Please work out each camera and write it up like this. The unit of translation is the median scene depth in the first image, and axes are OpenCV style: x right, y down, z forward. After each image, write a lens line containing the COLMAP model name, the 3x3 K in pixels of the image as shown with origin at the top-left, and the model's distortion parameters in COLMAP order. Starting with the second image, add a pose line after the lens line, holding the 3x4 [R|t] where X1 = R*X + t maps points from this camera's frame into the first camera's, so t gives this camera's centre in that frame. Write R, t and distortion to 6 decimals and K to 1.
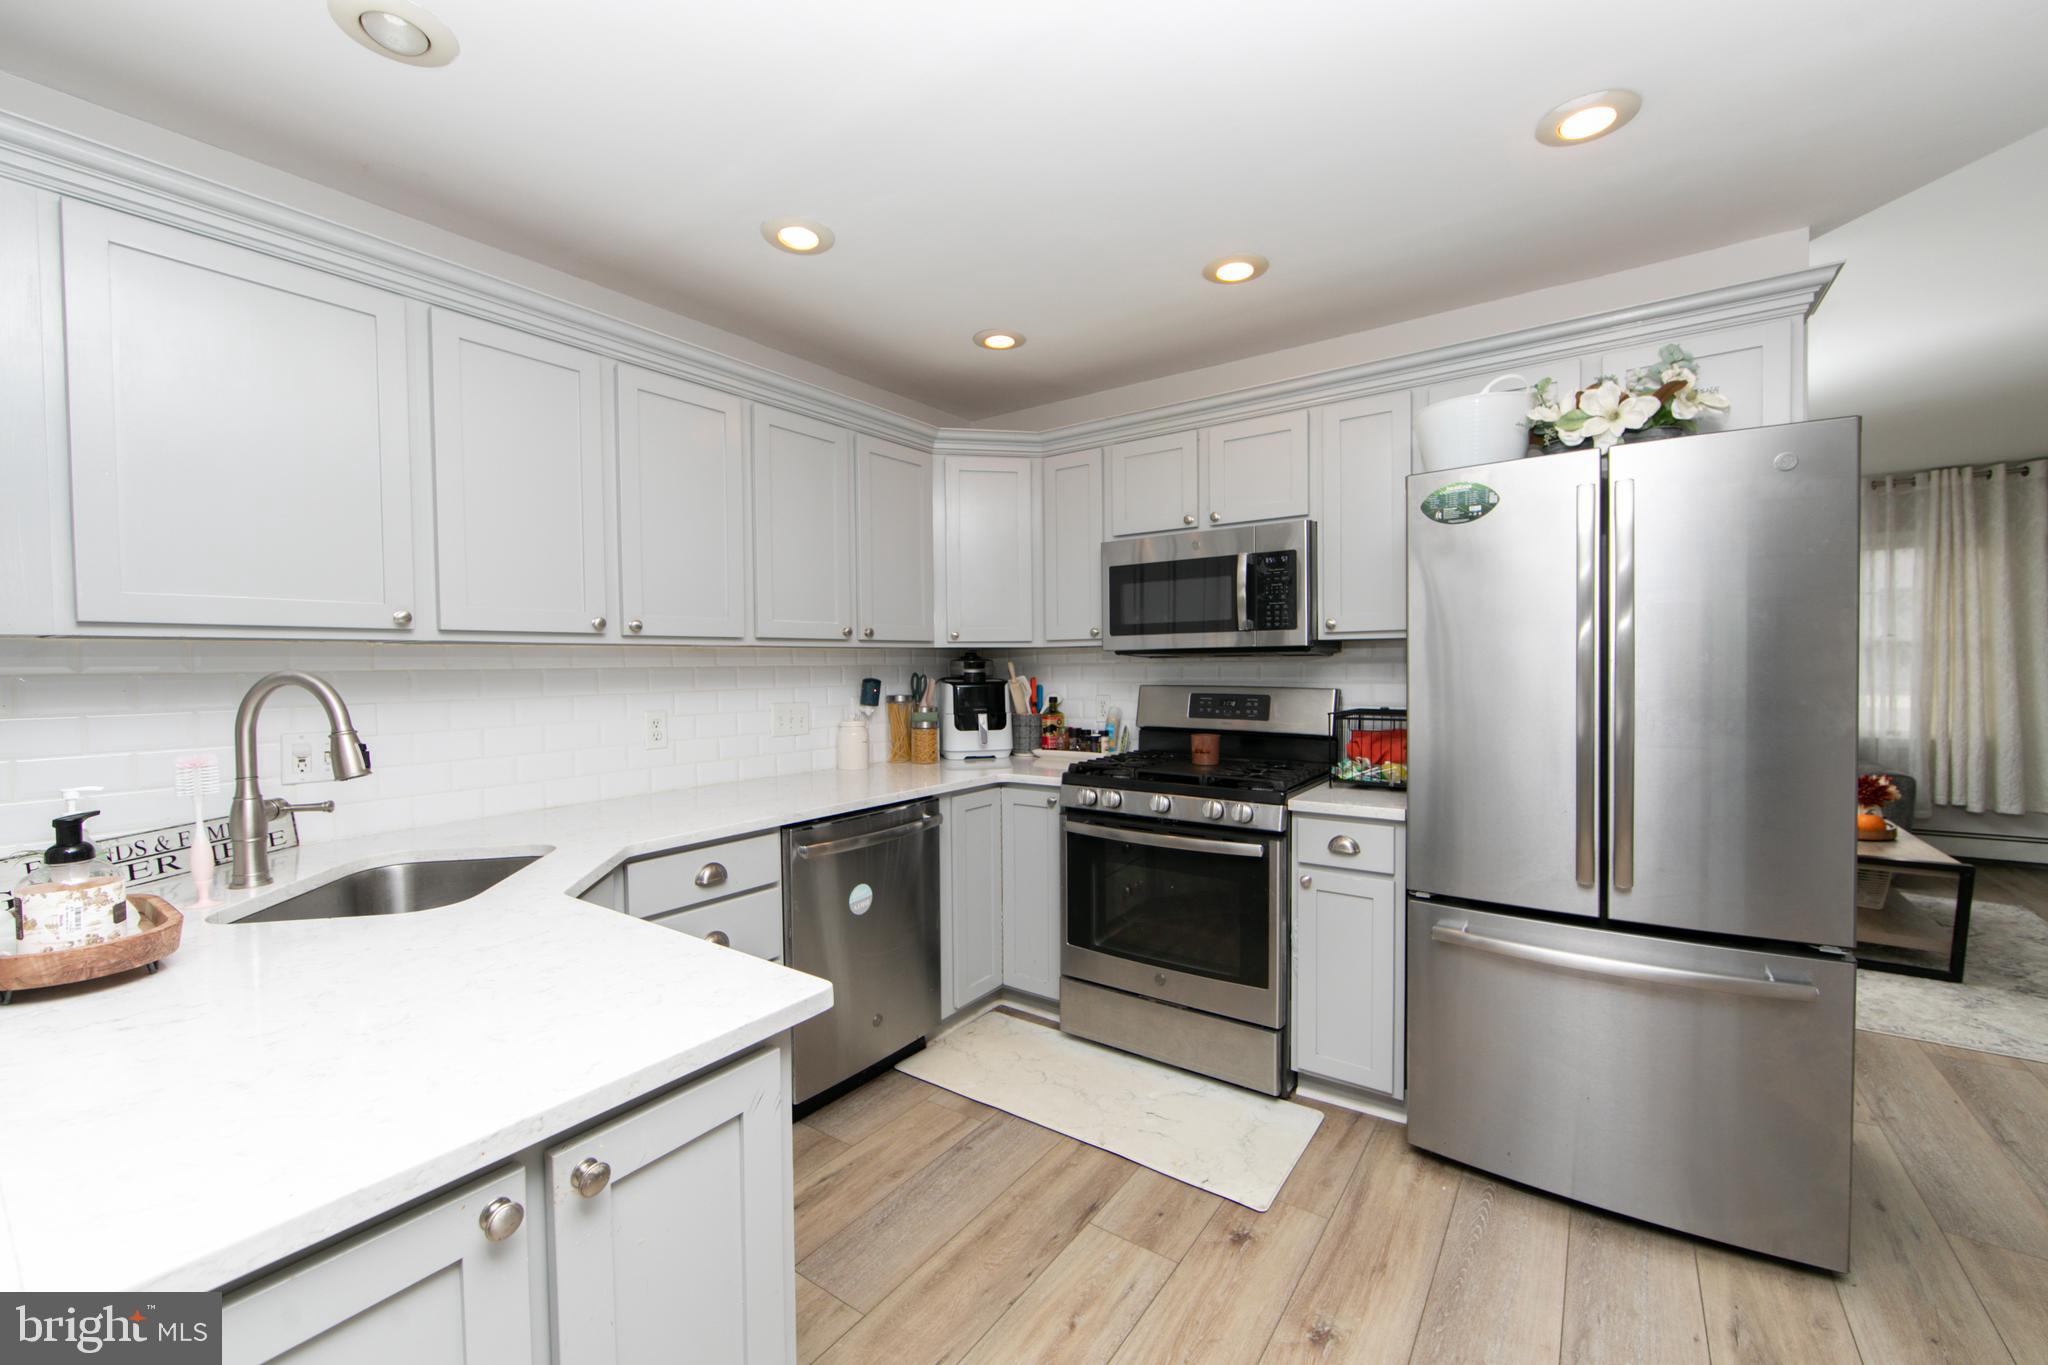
lens RADIAL K [[810.0, 0, 1027.9], [0, 810.0, 684.1], [0, 0, 1]] dist [-0.005634, 0.000132]
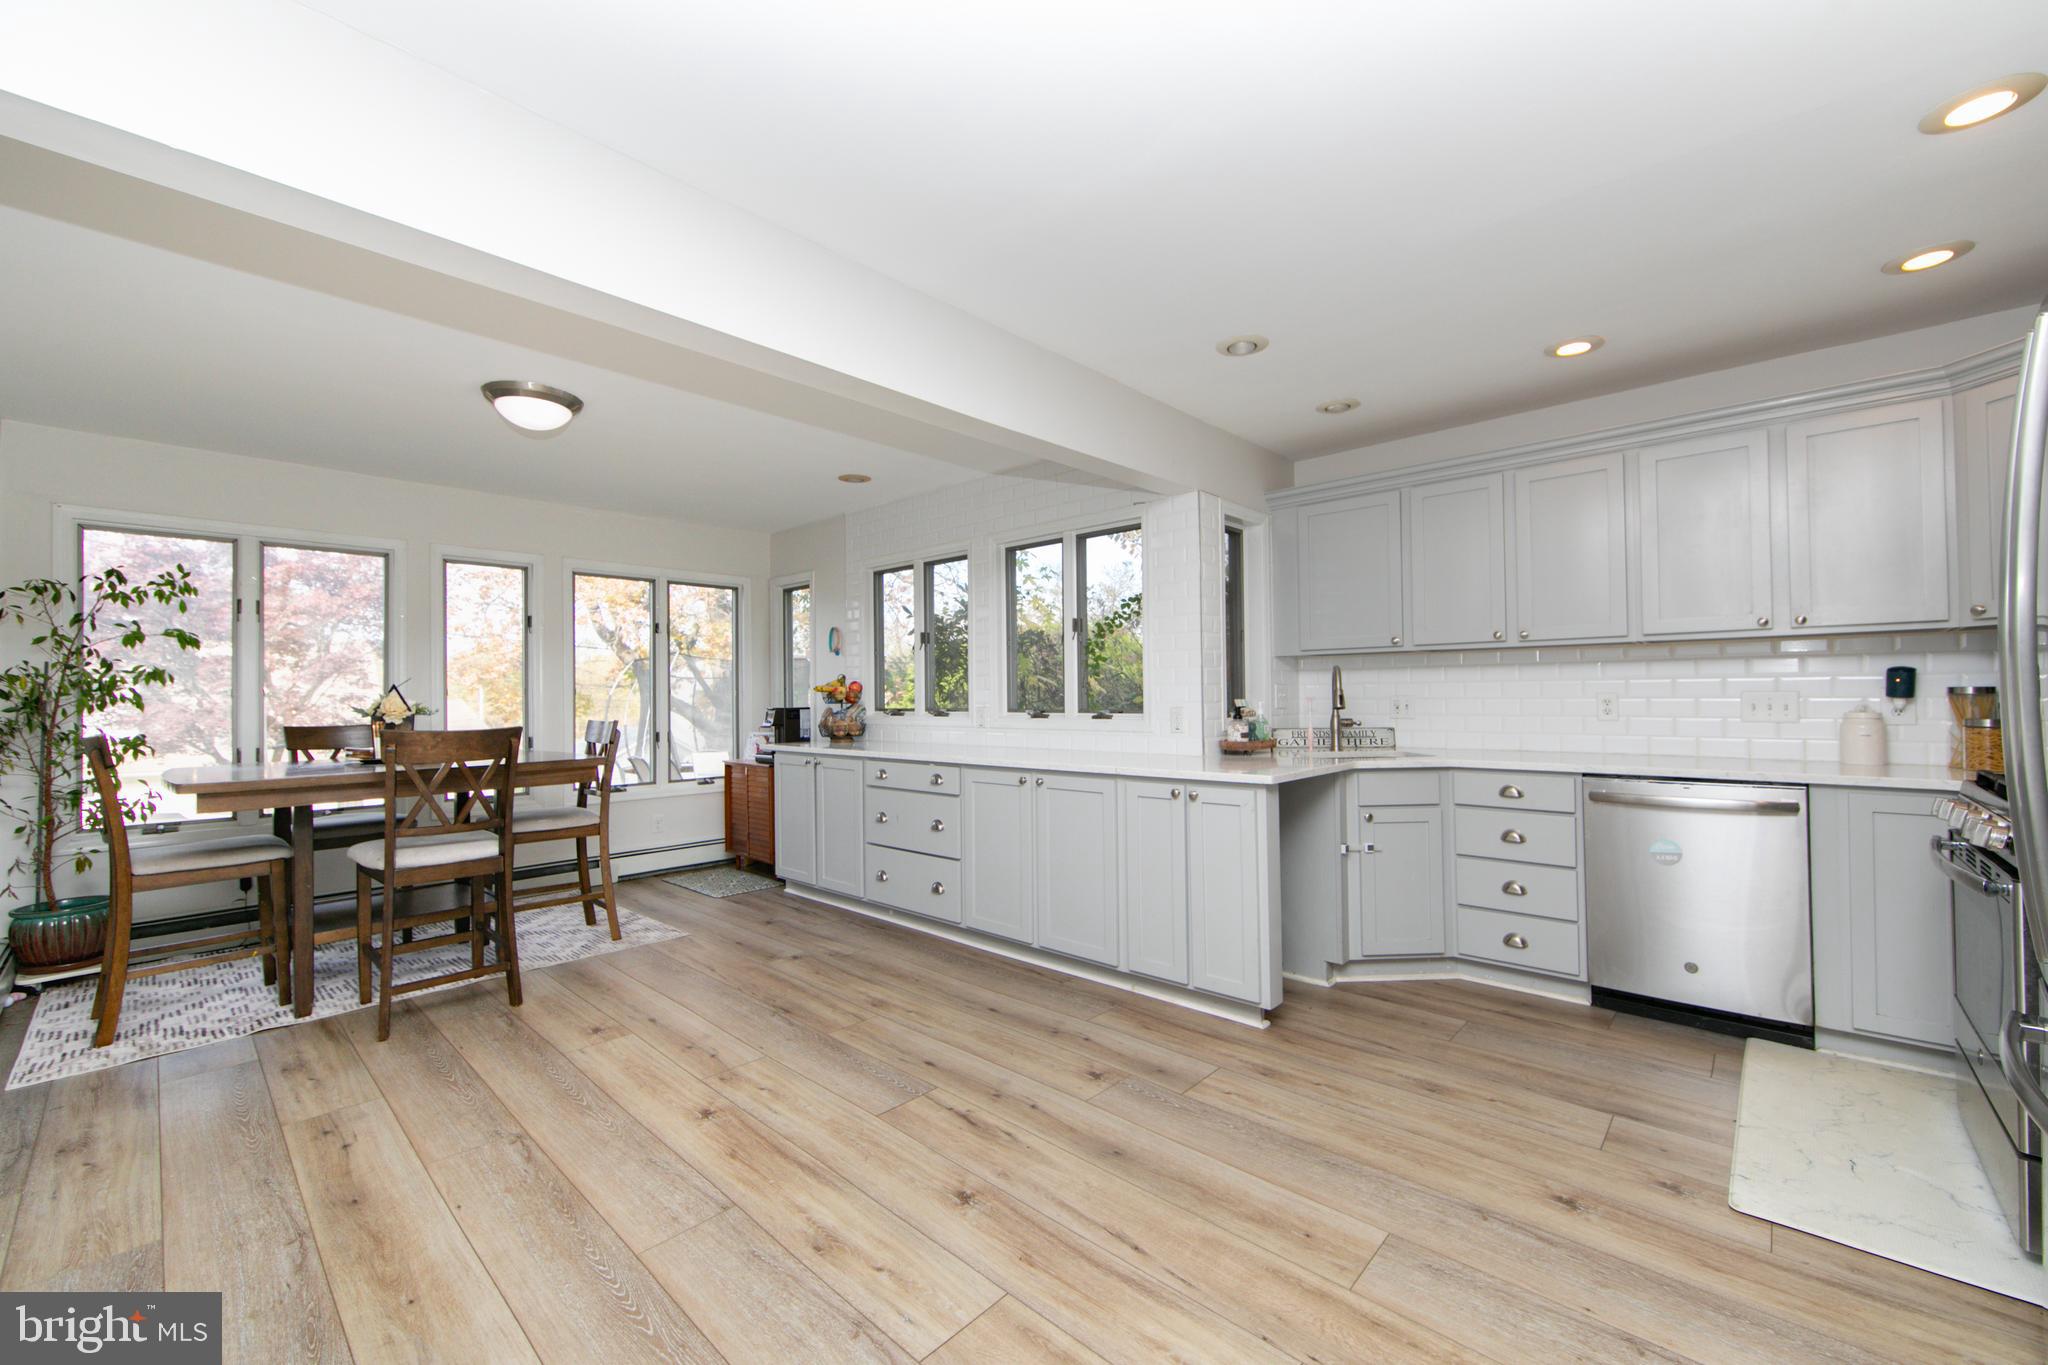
lens RADIAL K [[810.0, 0, 1027.9], [0, 810.0, 684.1], [0, 0, 1]] dist [-0.005634, 0.000132]
pose [[-0.123088, 0.000290, -0.992396, 0.902488], [-0.012933, 0.999915, 0.001896, 0.025059], [0.992311, 0.013068, -0.123074, 0.185606]]
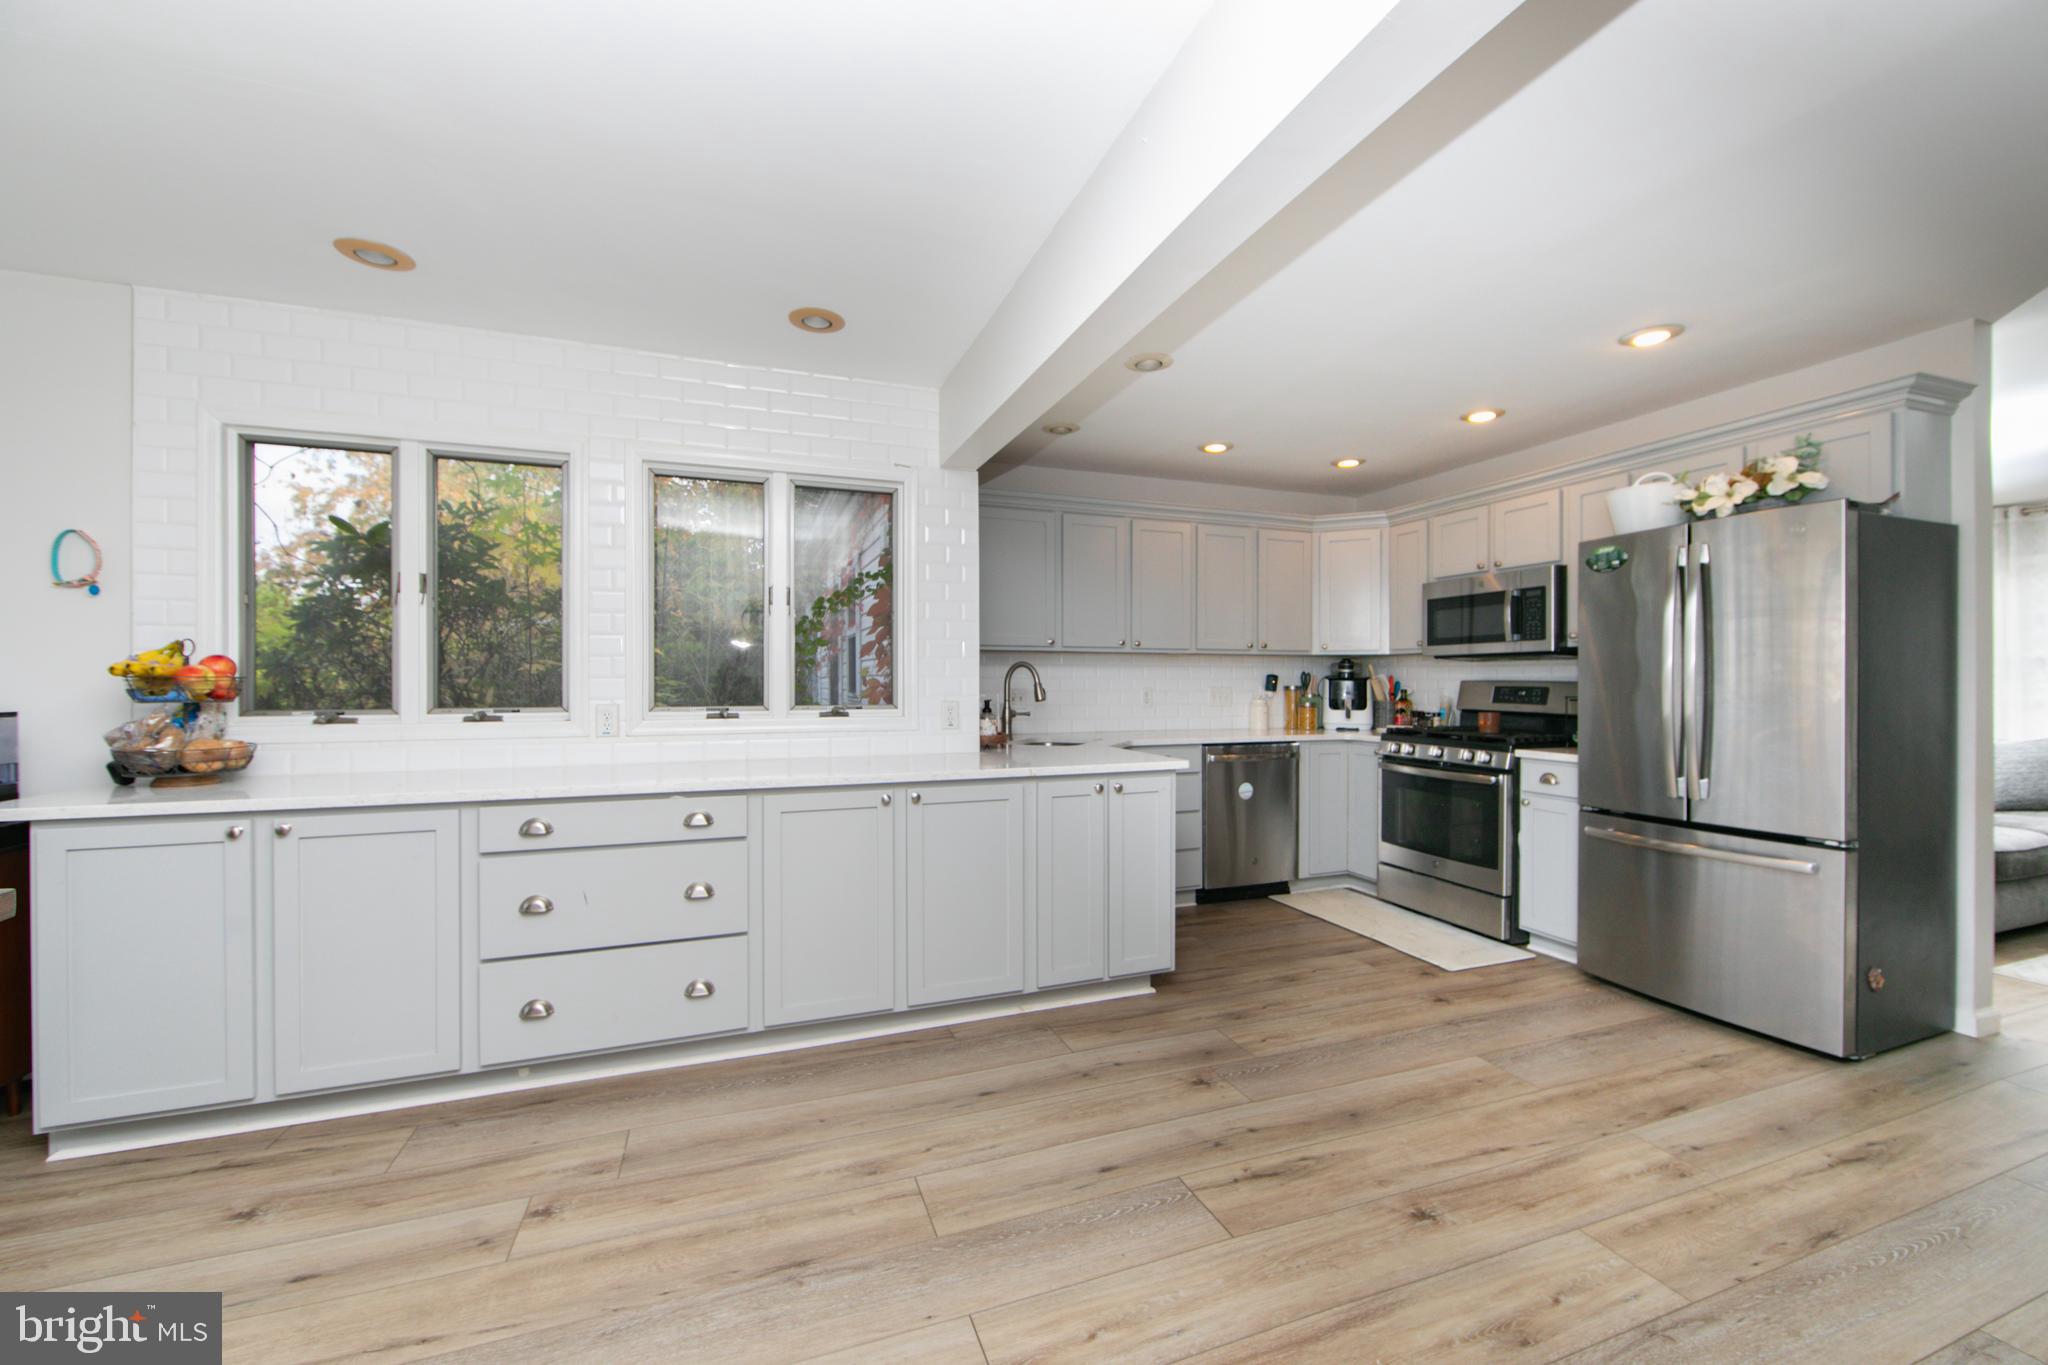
lens RADIAL K [[799.7, 0, 1023.5], [0, 799.7, 686.6], [0, 0, 1]] dist [-0.003582, -0.000075]
pose [[0.825176, 0.016279, -0.564641, 0.332150], [-0.024148, 0.999687, -0.006470, 0.044720], [0.564359, 0.018974, 0.825312, -0.654527]]
